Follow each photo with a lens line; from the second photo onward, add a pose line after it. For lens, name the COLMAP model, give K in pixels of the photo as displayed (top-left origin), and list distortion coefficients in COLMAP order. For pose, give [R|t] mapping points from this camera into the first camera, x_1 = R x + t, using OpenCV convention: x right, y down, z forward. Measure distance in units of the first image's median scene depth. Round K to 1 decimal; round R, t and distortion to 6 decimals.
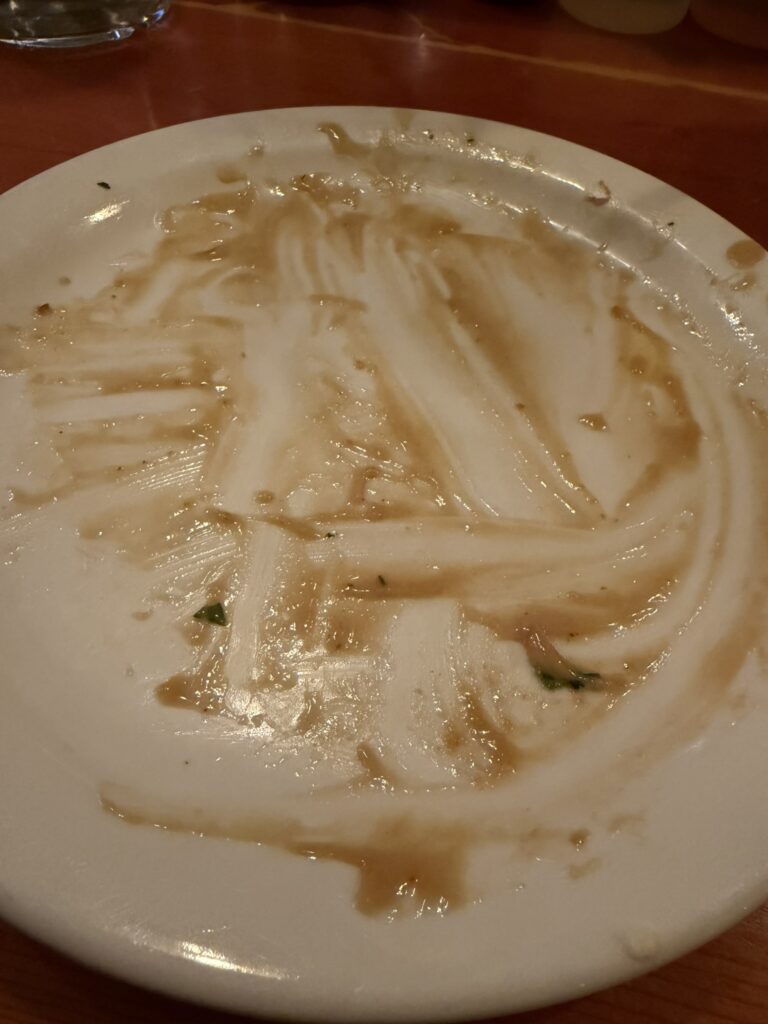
lens RADIAL K [[815.9, 0, 384.0], [0, 815.9, 512.0], [0, 0, 1]] dist [-0.007791, -0.002849]
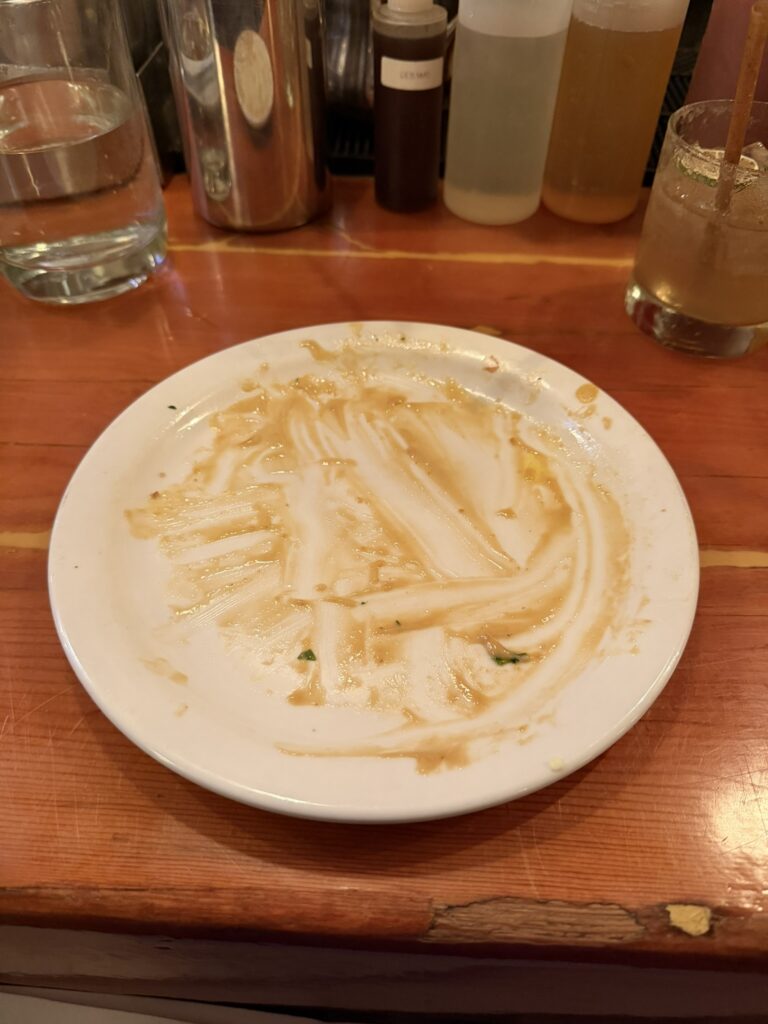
lens RADIAL K [[763.7, 0, 384.0], [0, 763.7, 512.0], [0, 0, 1]] dist [-0.000392, -0.000730]
pose [[0.987601, -0.151140, 0.042440, -0.052676], [0.155273, 0.980278, -0.122251, 0.036550], [-0.023126, 0.127325, 0.991591, -0.522220]]
